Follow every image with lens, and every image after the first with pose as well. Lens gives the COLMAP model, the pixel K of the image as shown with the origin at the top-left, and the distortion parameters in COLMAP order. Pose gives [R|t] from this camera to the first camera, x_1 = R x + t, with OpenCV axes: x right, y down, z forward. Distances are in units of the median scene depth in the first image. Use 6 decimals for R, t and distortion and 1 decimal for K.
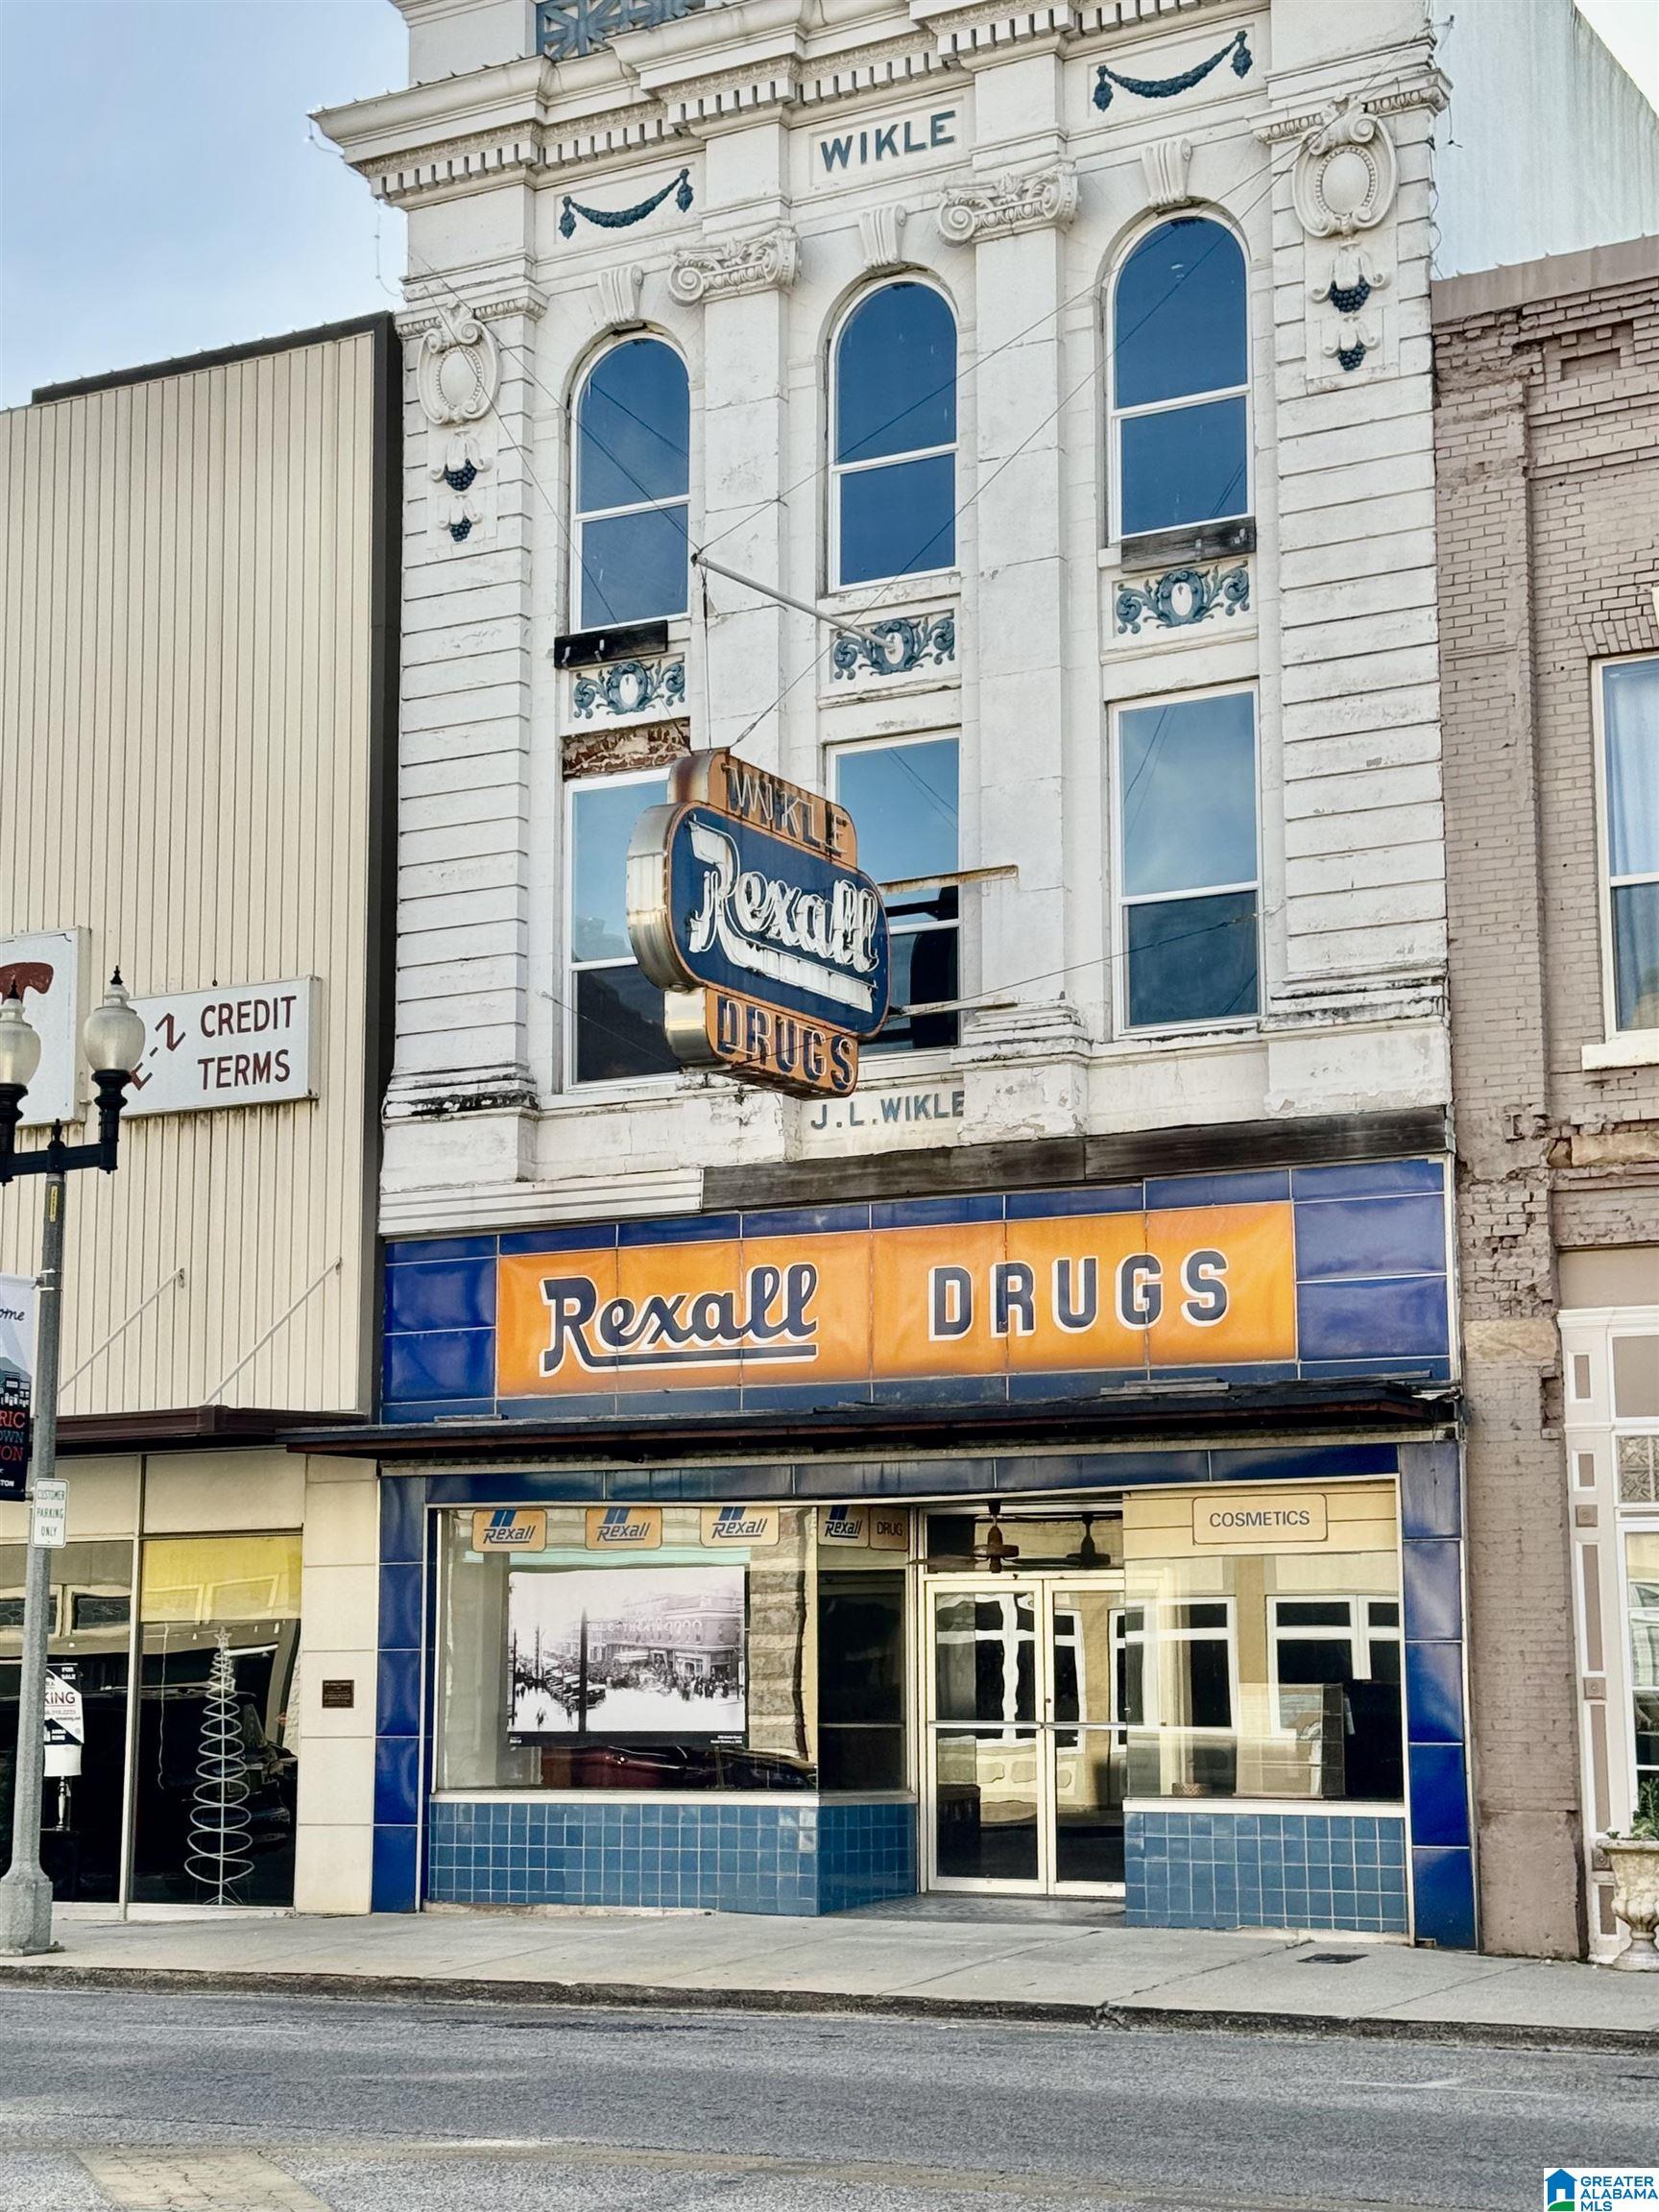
lens RADIAL K [[3527.0, 0, 825.8], [0, 3527.0, 1108.4], [0, 0, 1]] dist [0.132126, -0.097644]
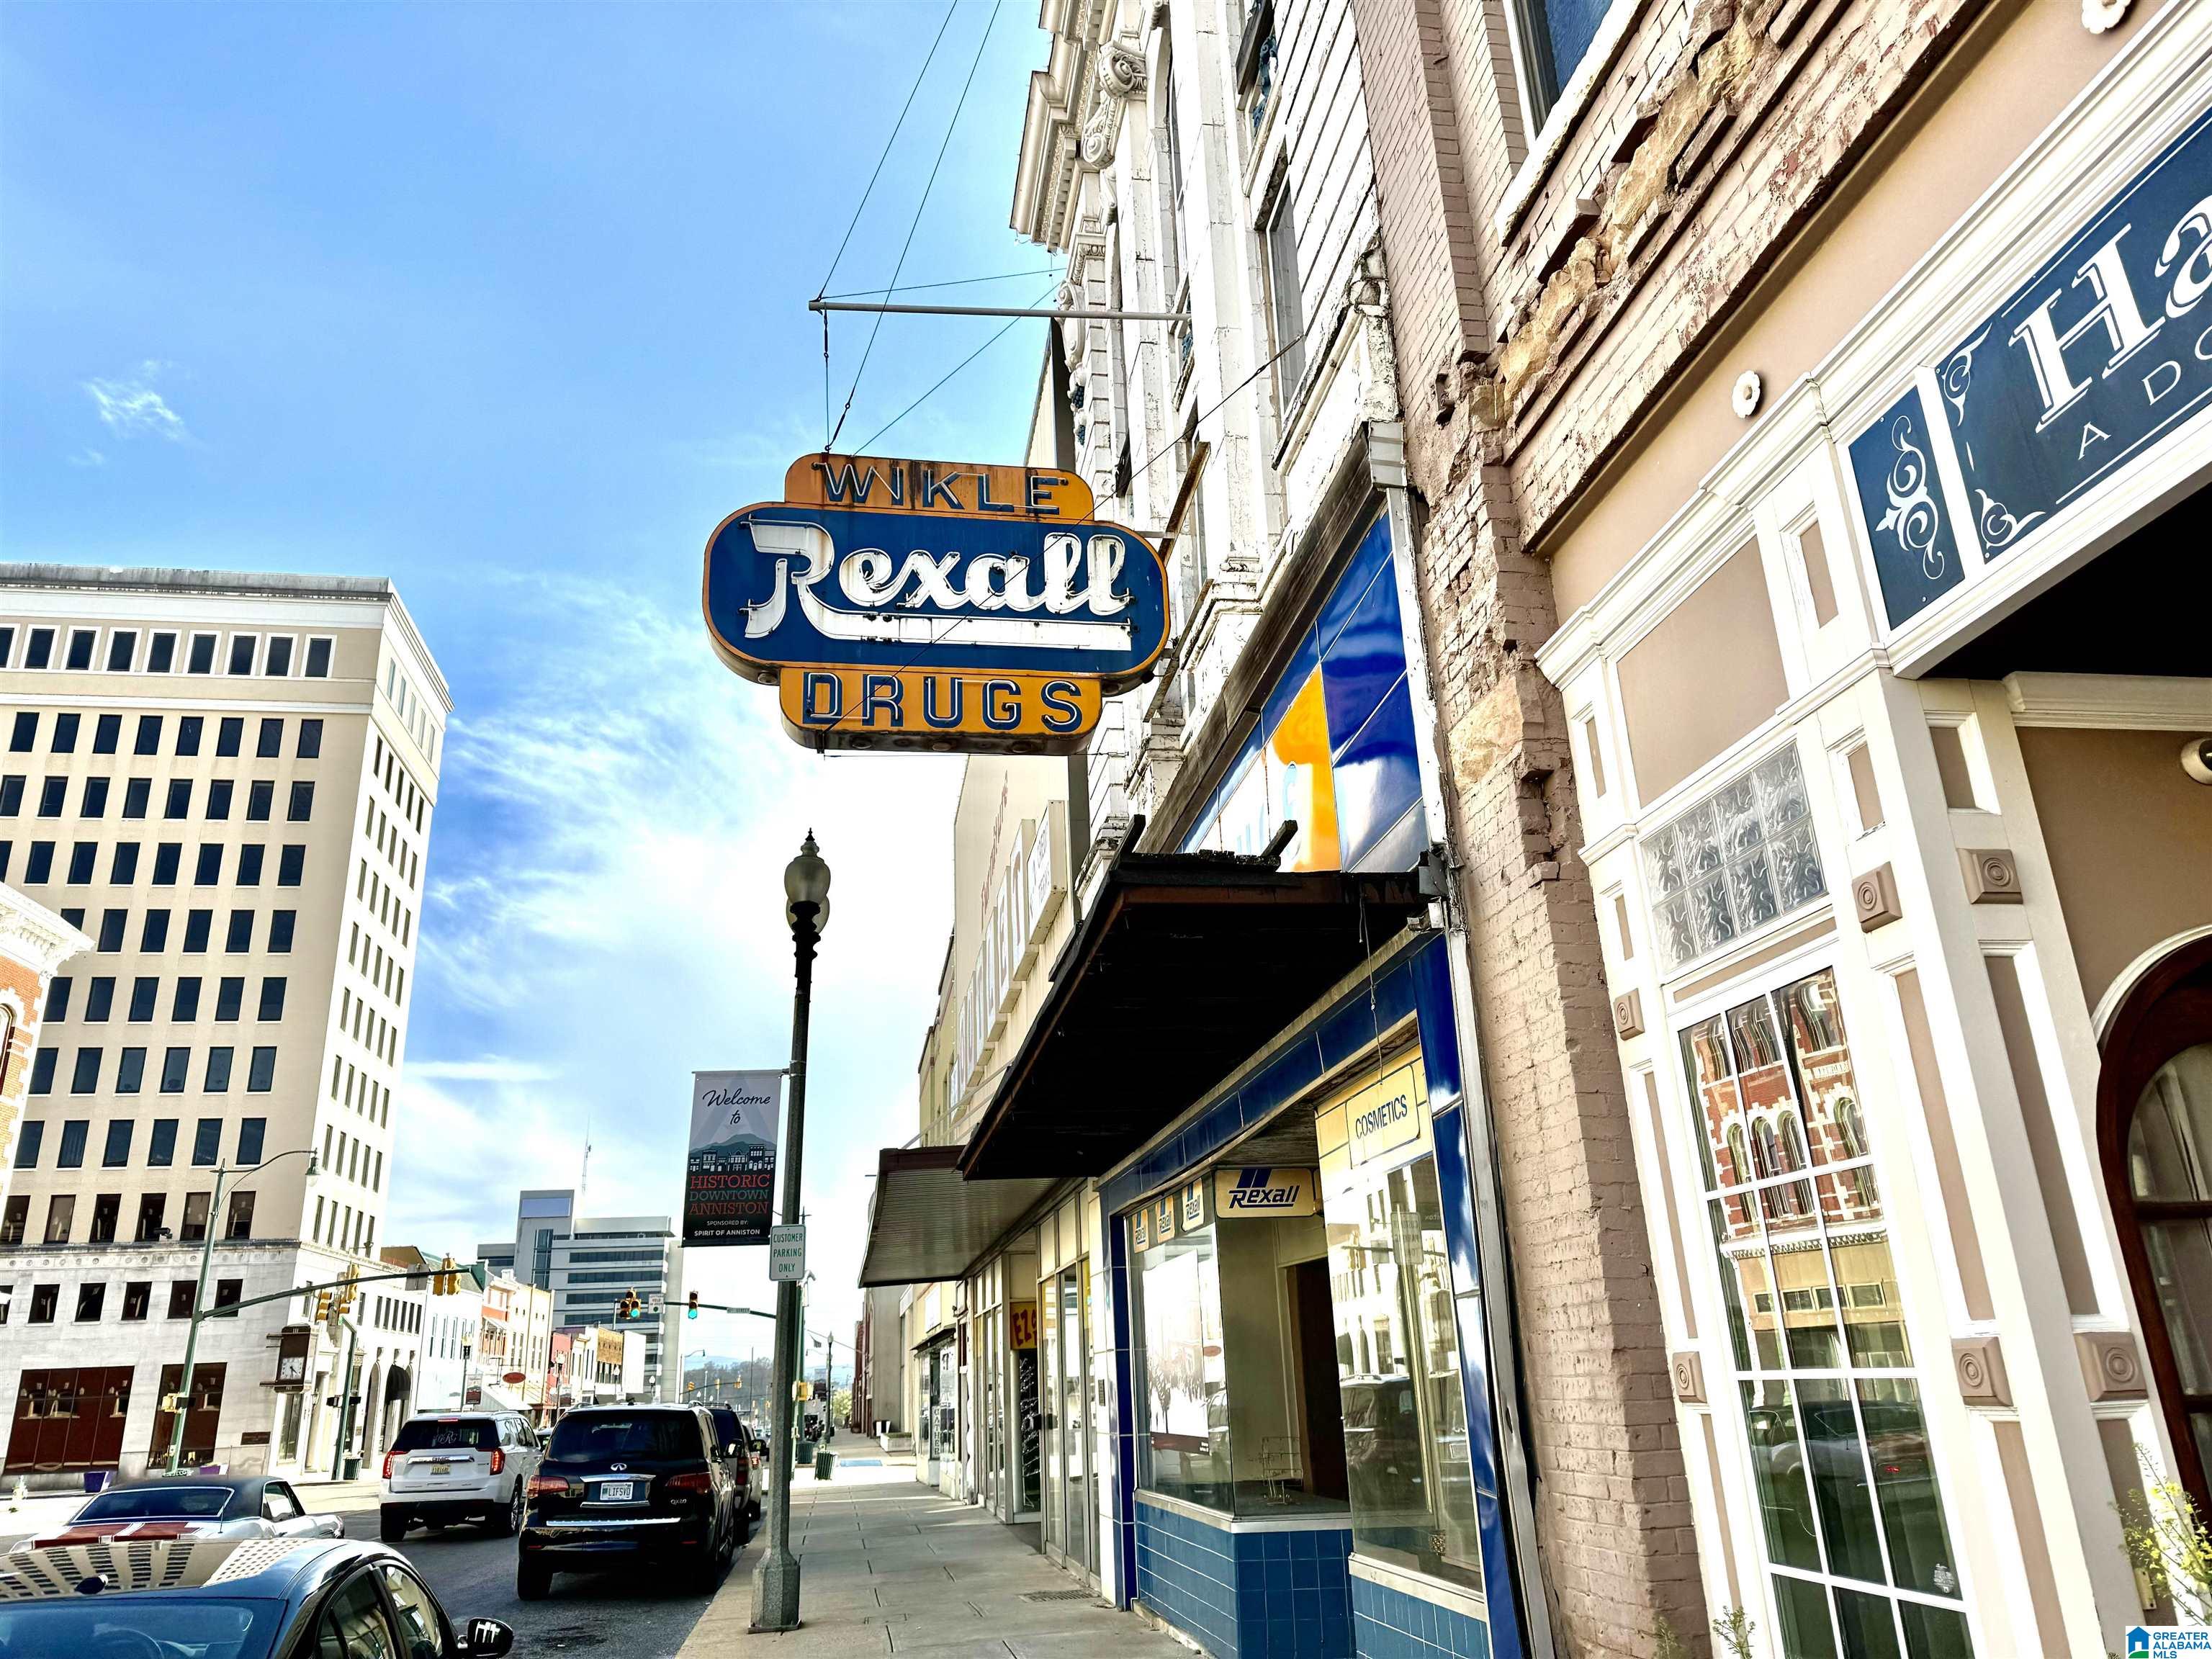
lens RADIAL K [[1547.5, 0, 1081.1], [0, 1547.5, 812.2], [0, 0, 1]] dist [0.126904, -0.179753]
pose [[0.601052, -0.291462, -0.744168, 0.302689], [0.162214, 0.956239, -0.243504, 0.114647], [0.782575, 0.025644, 0.622028, 0.715480]]
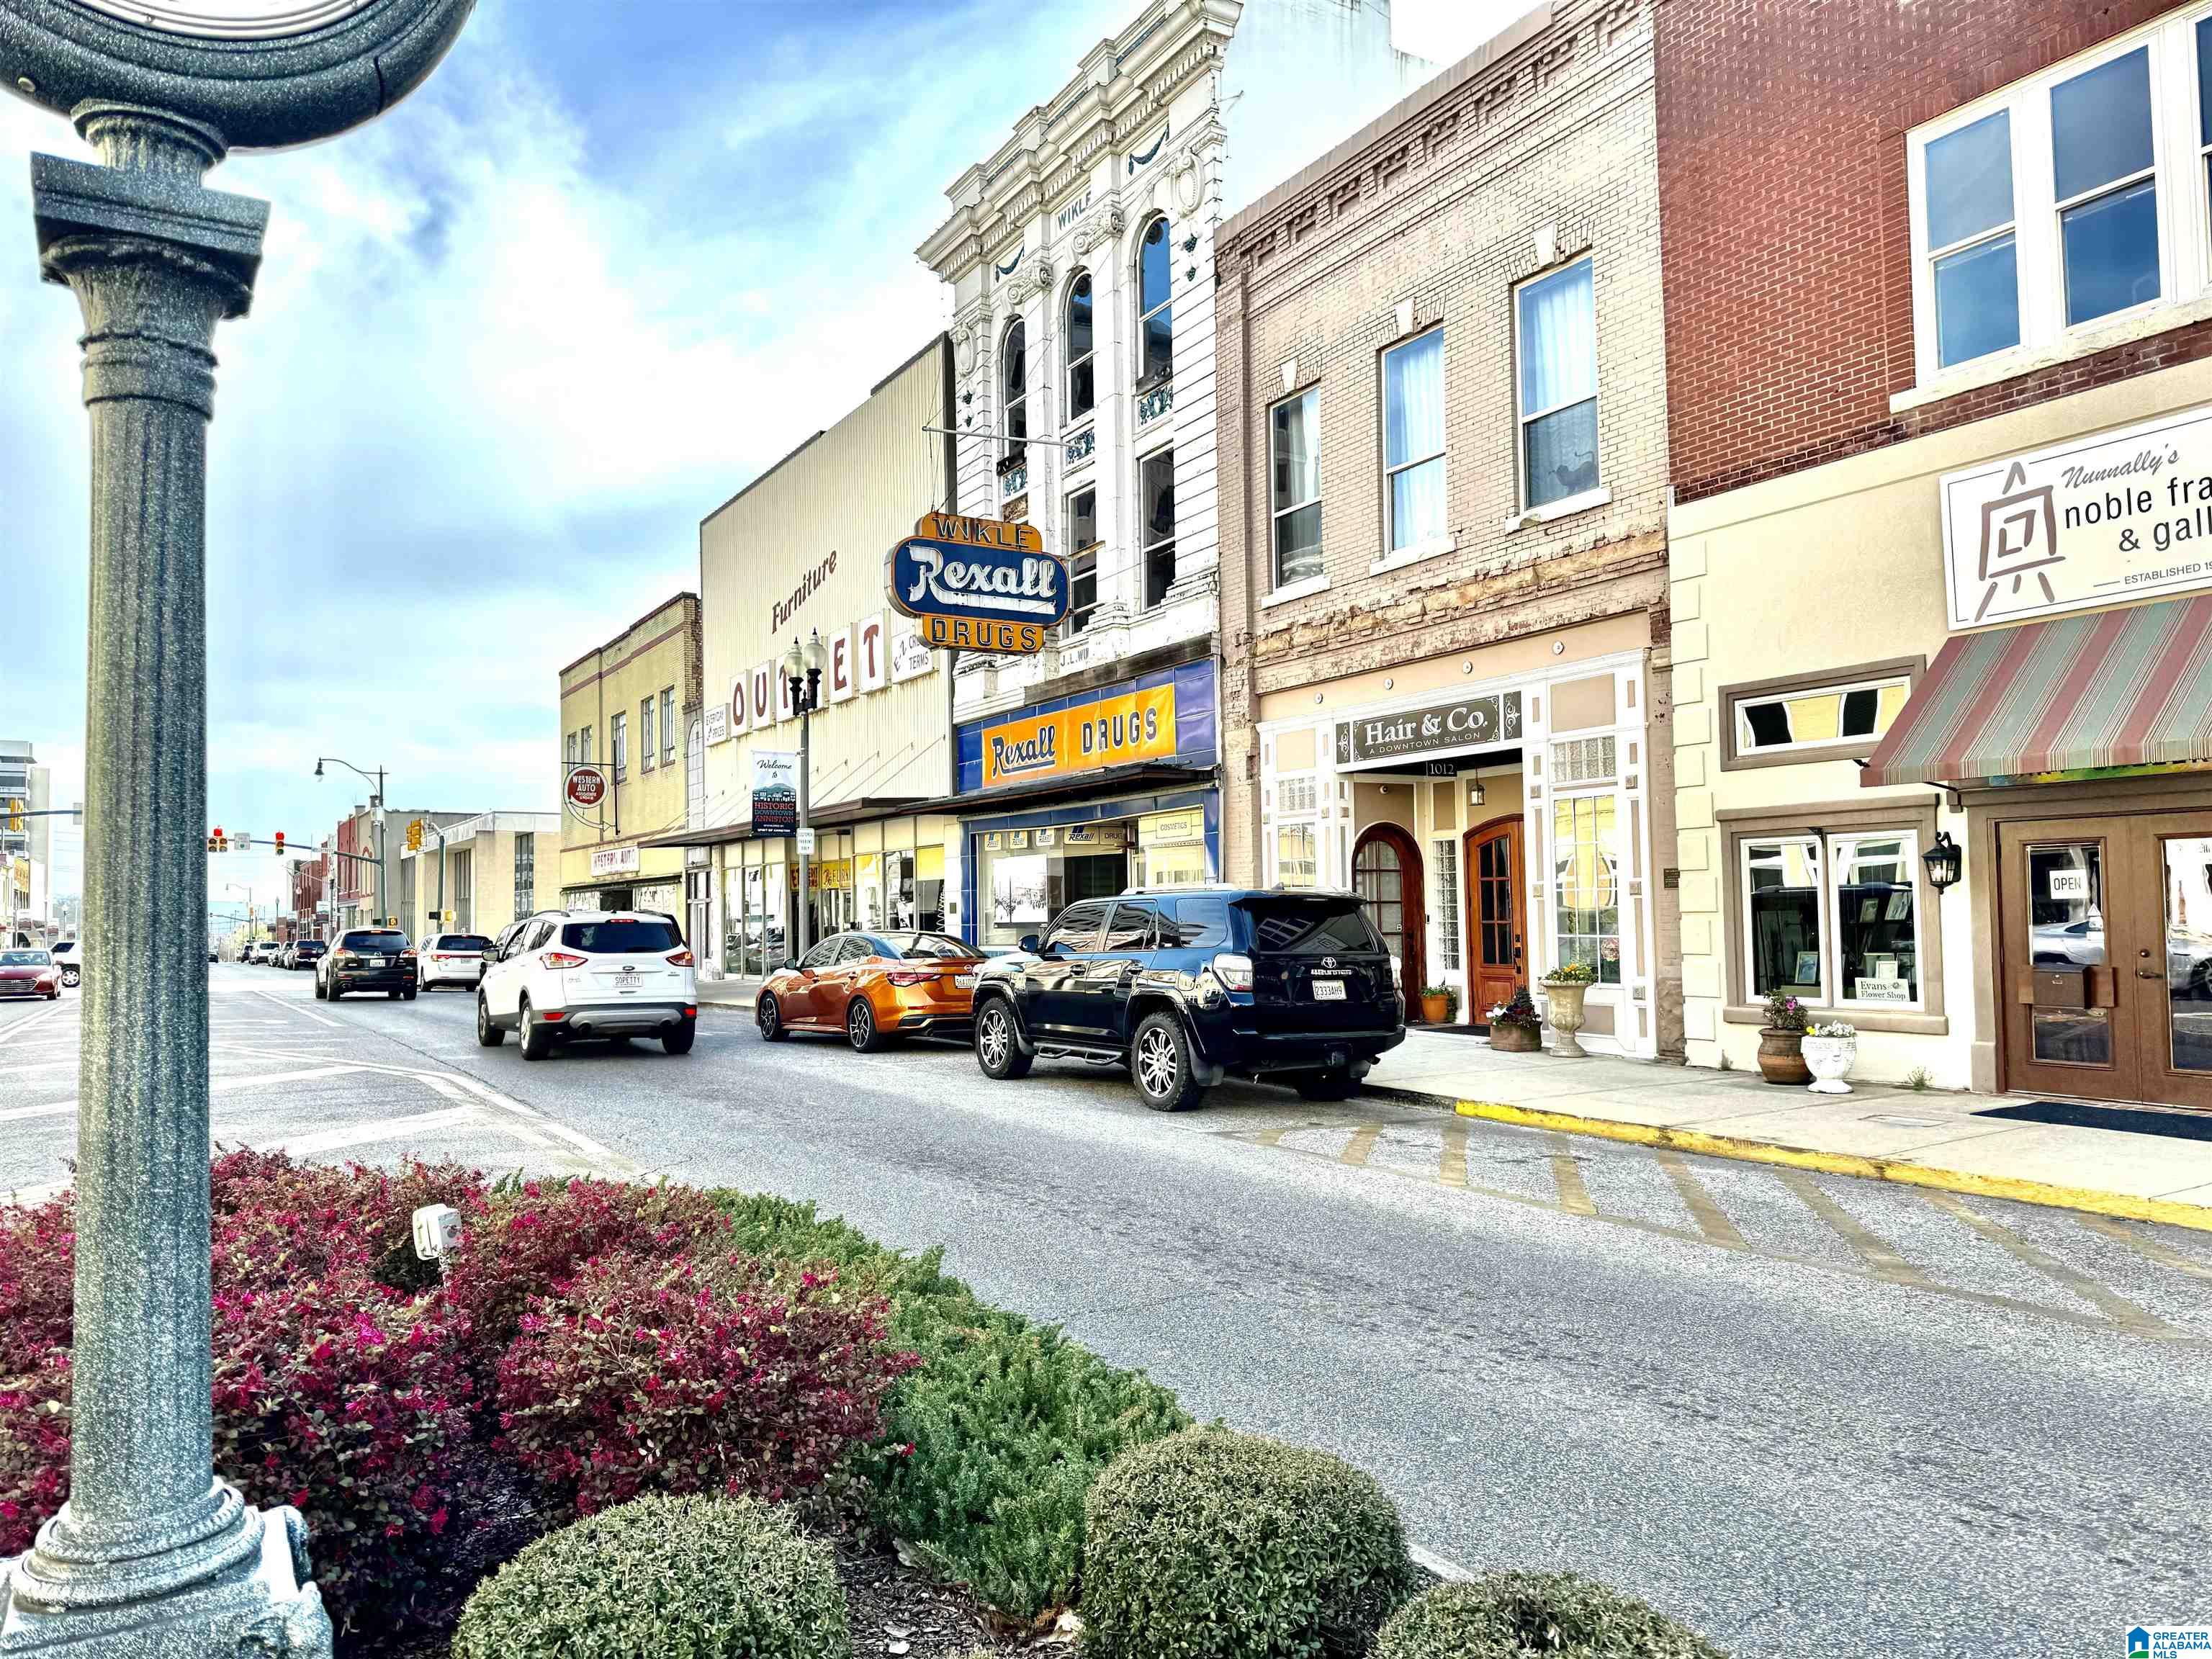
lens RADIAL K [[1534.5, 0, 1100.5], [0, 1534.5, 836.0], [0, 0, 1]] dist [0.188624, -0.341612]
pose [[0.860172, -0.037737, -0.508606, 0.535484], [0.097303, 0.991083, 0.091027, 0.027078], [0.500636, -0.127788, 0.856174, 0.134675]]
